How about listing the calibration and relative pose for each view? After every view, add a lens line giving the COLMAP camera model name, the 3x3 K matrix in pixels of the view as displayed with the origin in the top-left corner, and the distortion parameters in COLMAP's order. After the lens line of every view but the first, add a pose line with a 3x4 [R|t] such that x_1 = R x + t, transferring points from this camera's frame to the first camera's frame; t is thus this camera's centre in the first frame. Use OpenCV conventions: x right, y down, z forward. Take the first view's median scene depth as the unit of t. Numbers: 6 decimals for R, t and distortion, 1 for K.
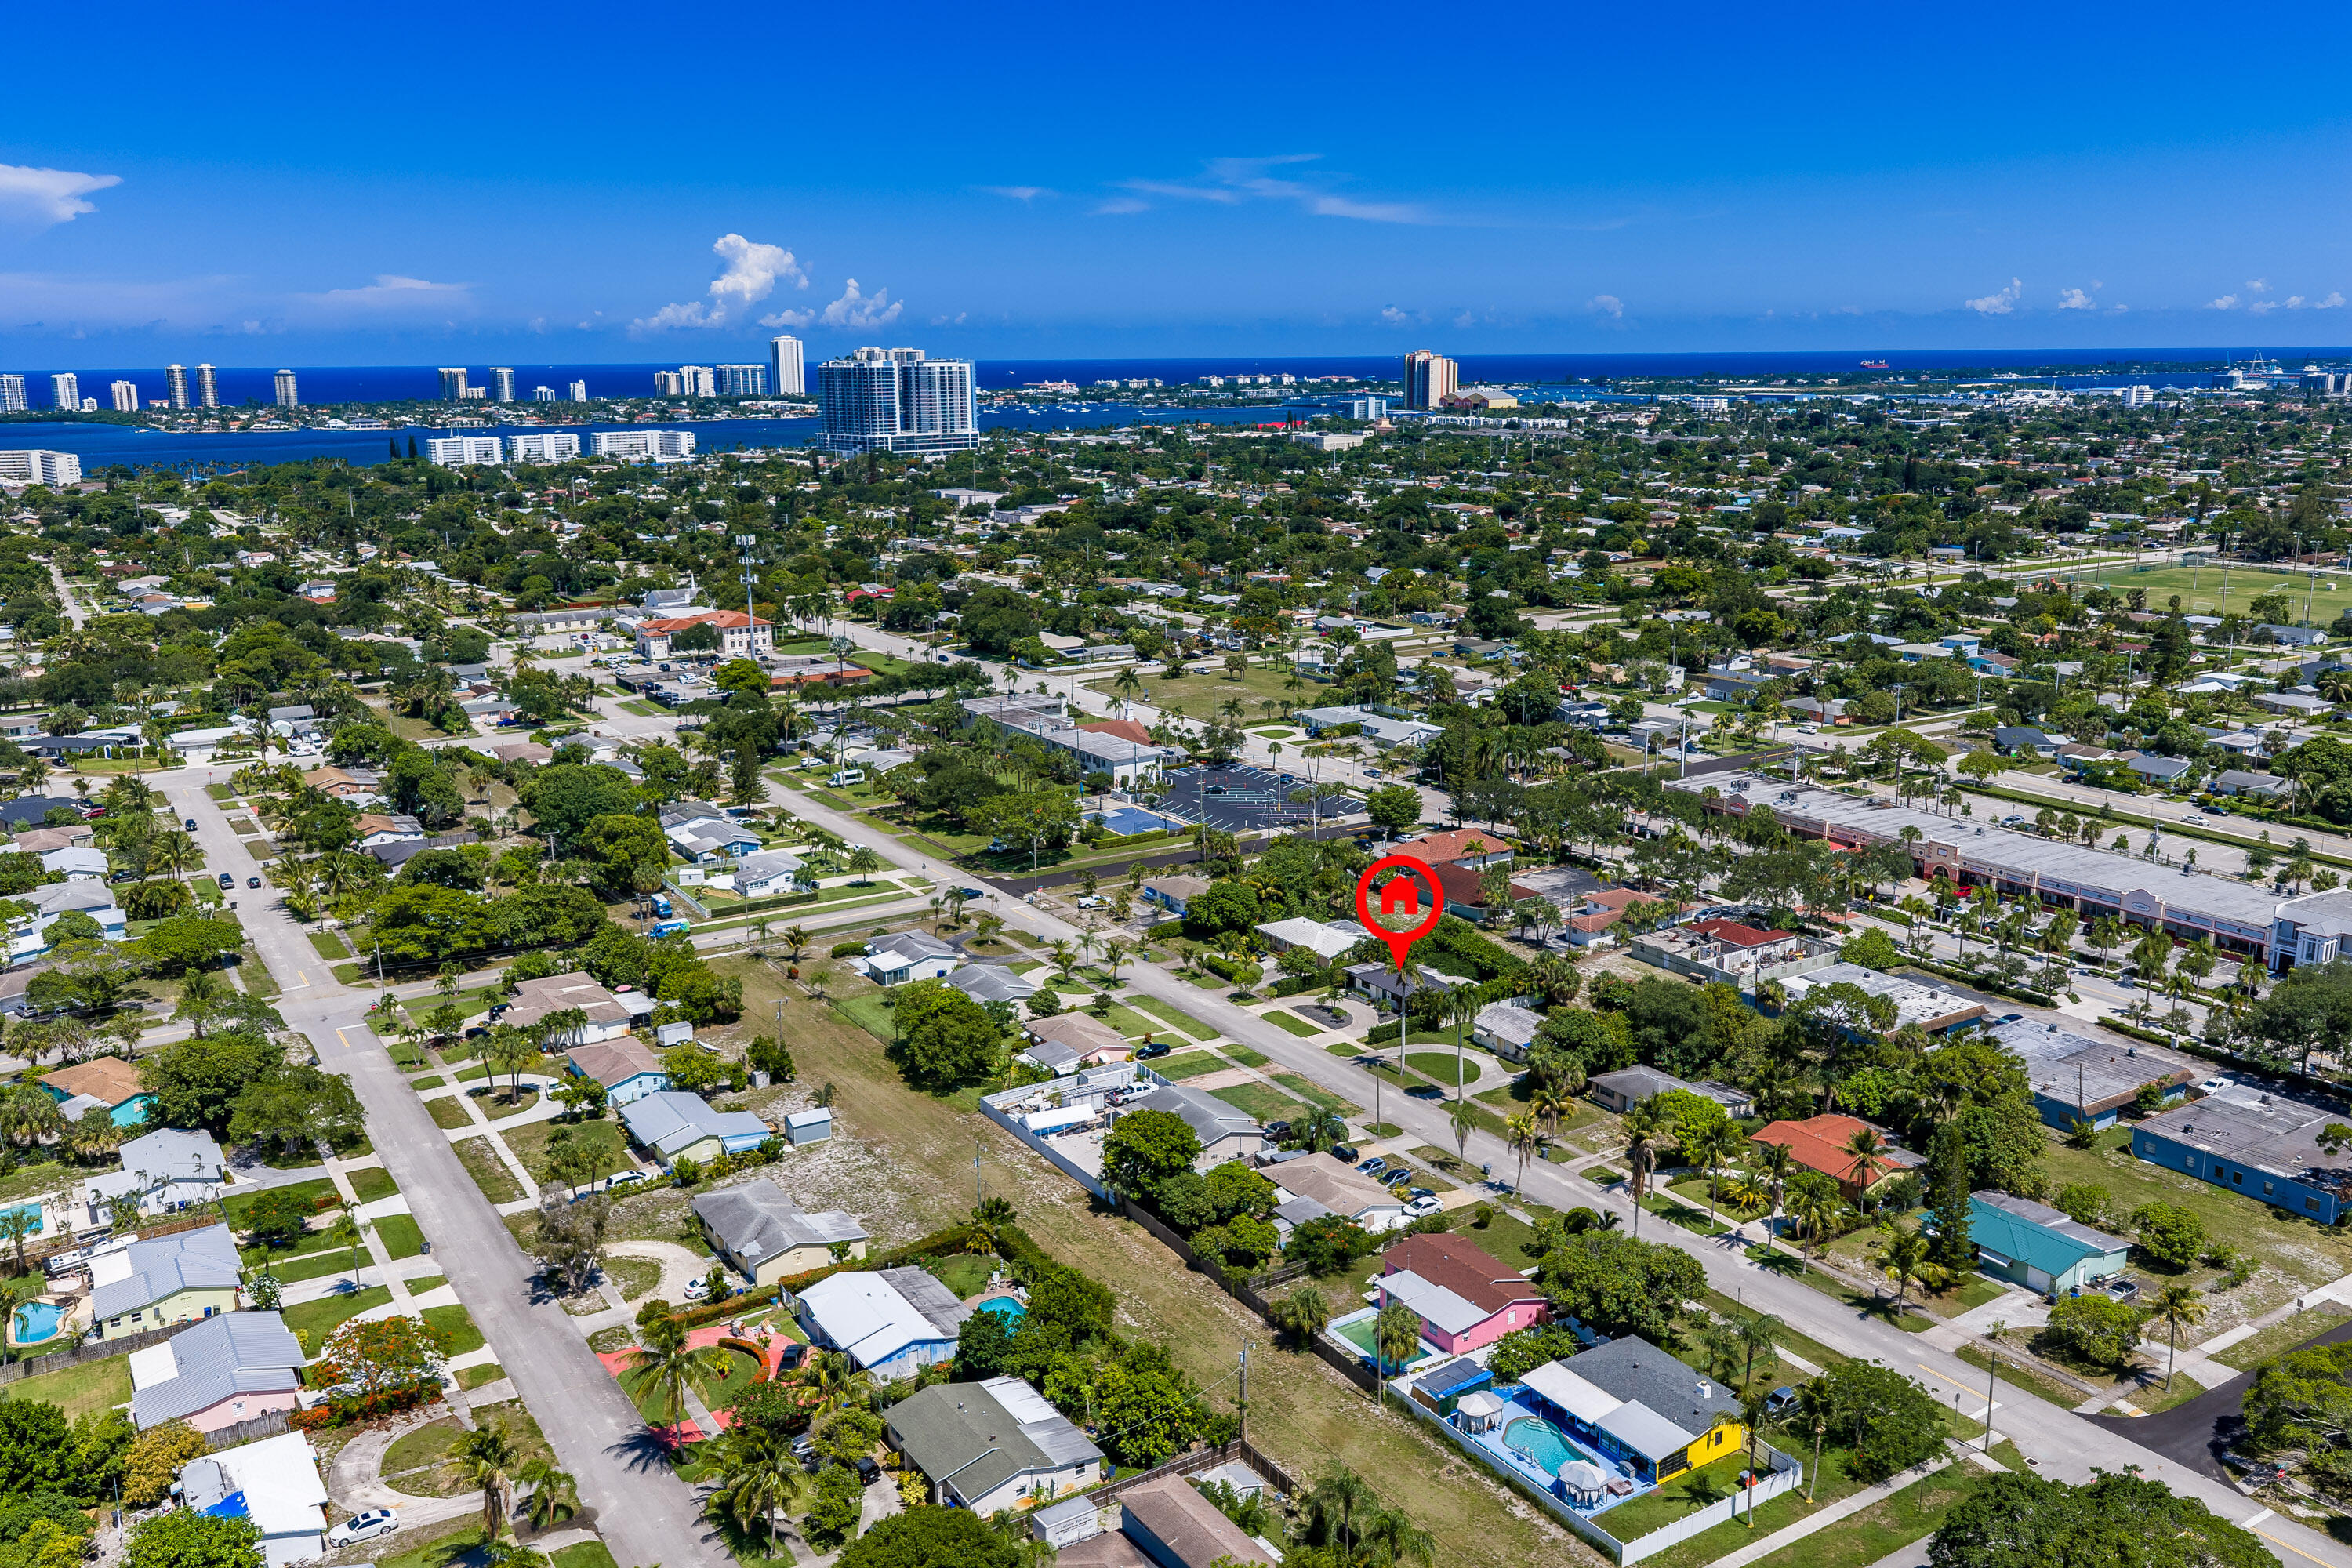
lens RADIAL K [[1941.3, 0, 1177.6], [0, 1941.3, 780.3], [0, 0, 1]] dist [0.021640, -0.037386]
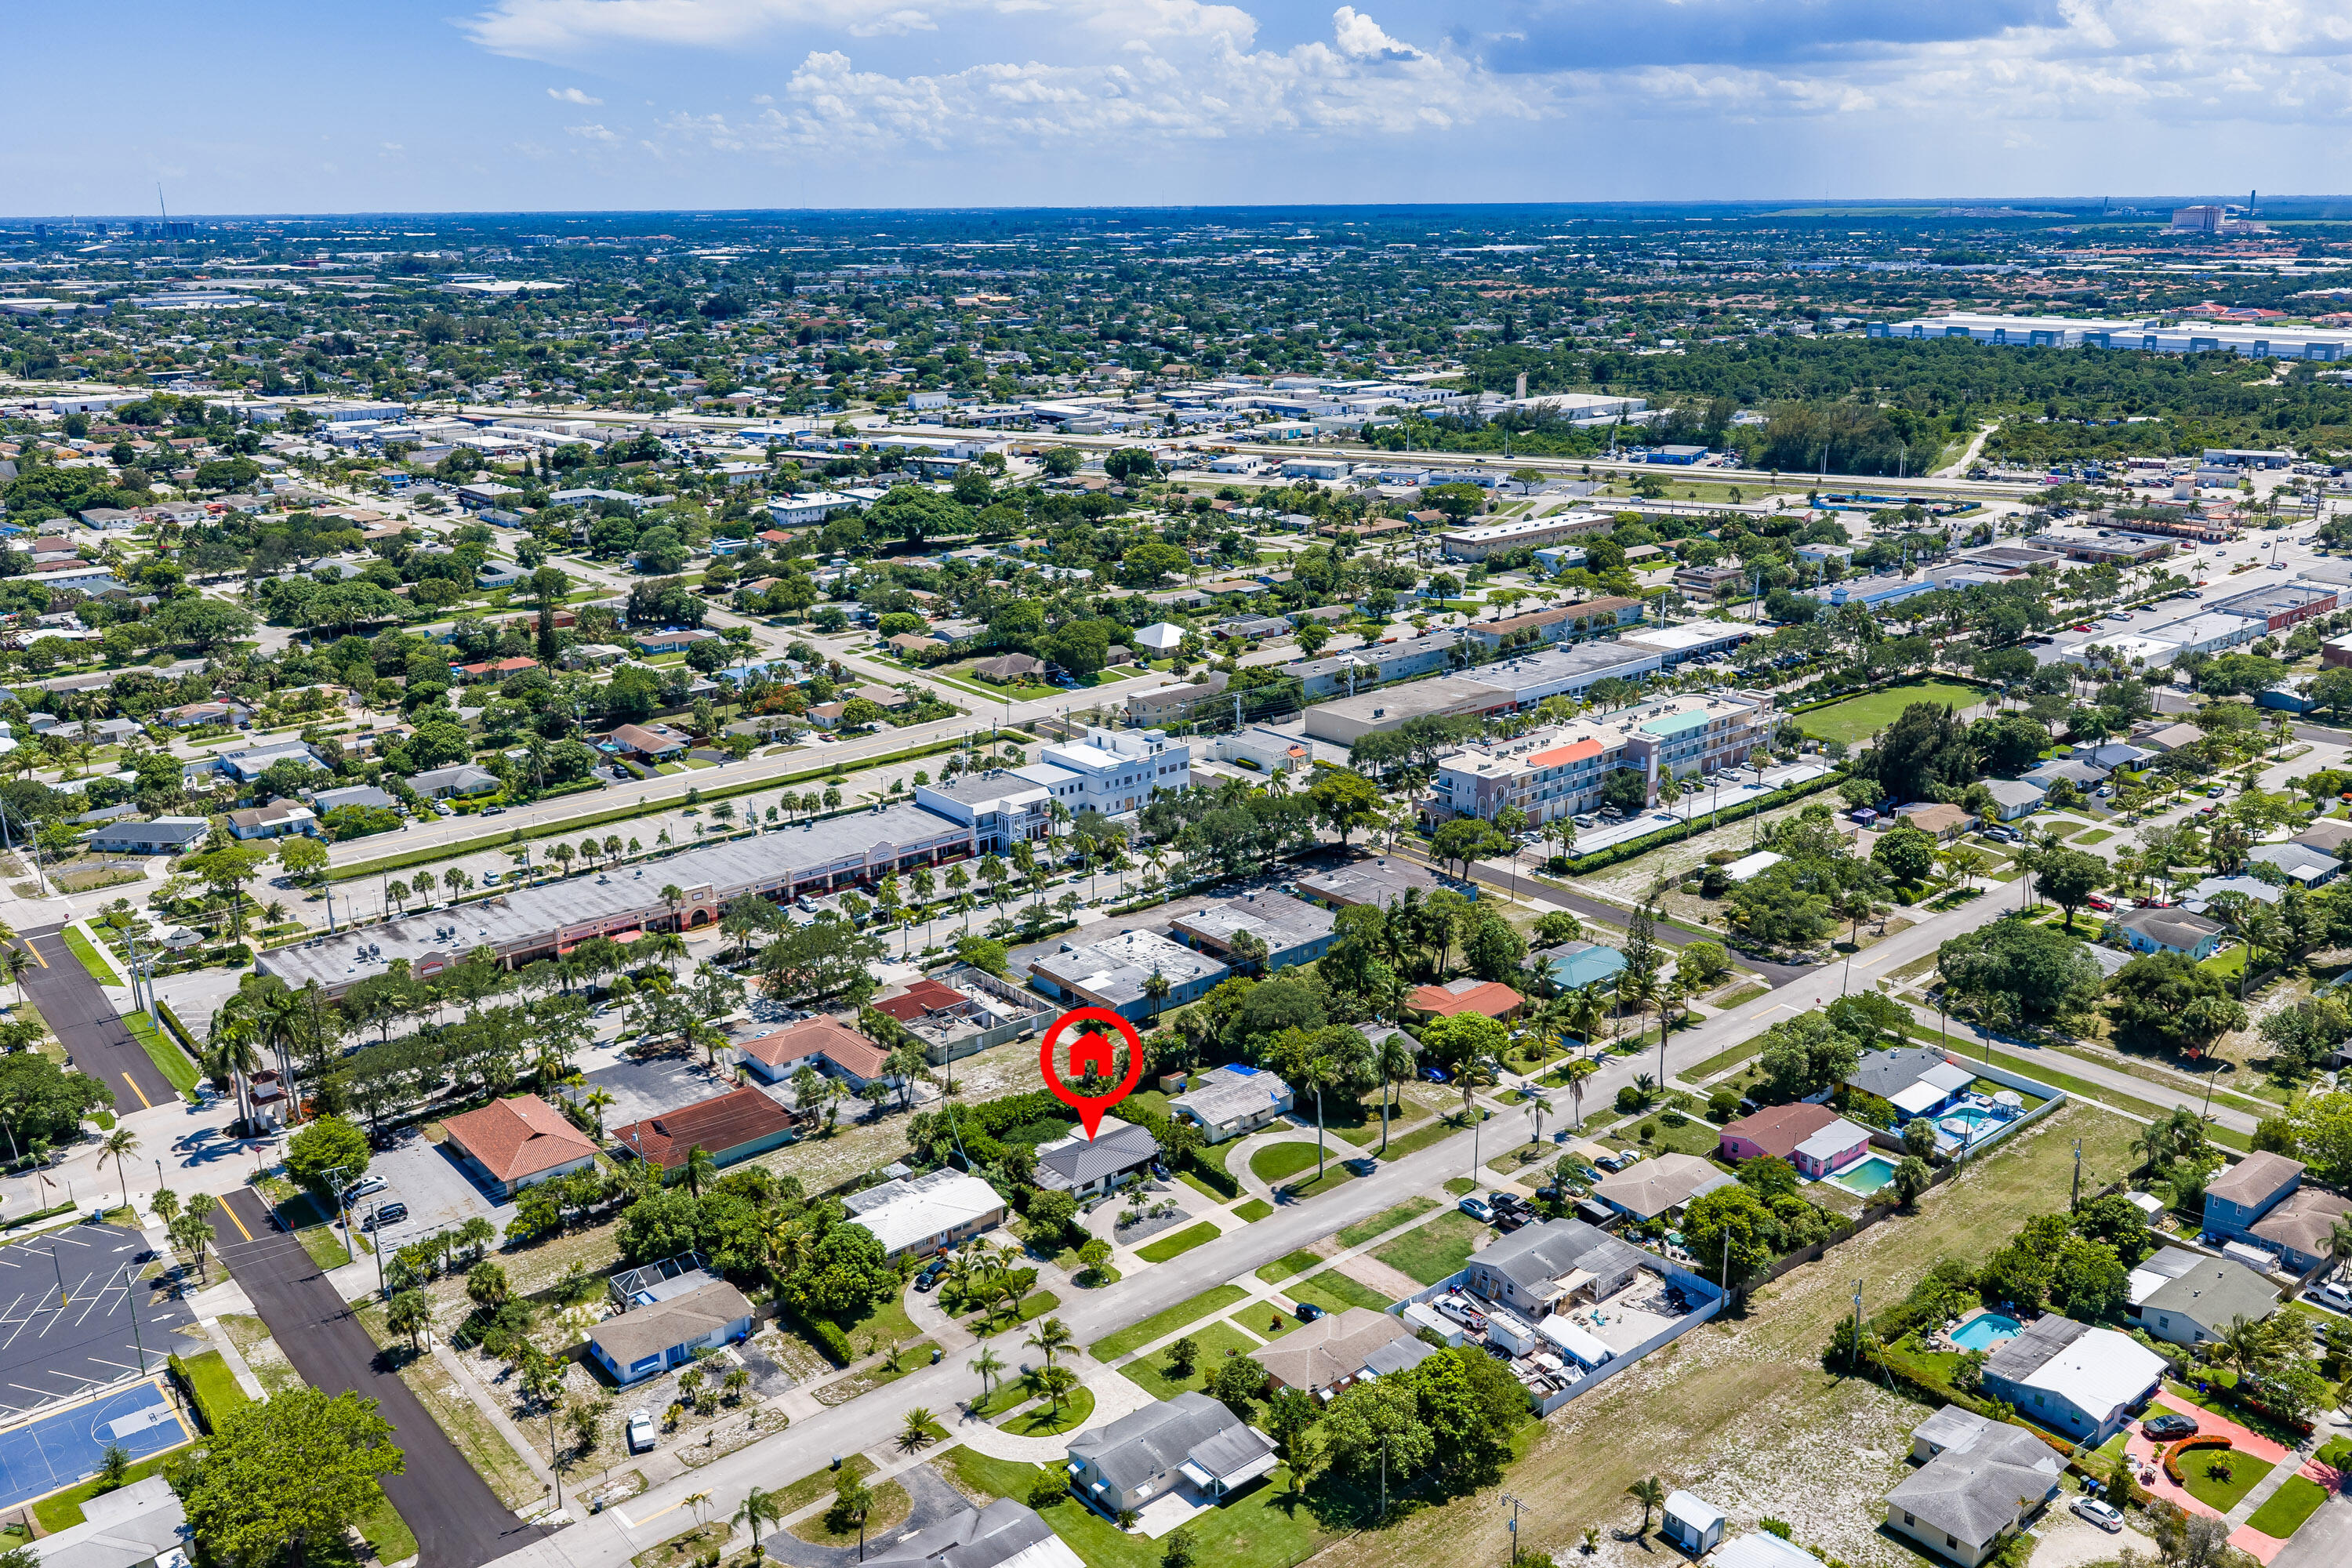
lens RADIAL K [[1941.3, 0, 1177.6], [0, 1941.3, 780.3], [0, 0, 1]] dist [0.021640, -0.037386]
pose [[-0.132540, -0.273455, 0.952709, -0.556646], [0.224562, 0.927911, 0.297578, -0.252825], [-0.965404, 0.253384, -0.061578, 0.794344]]
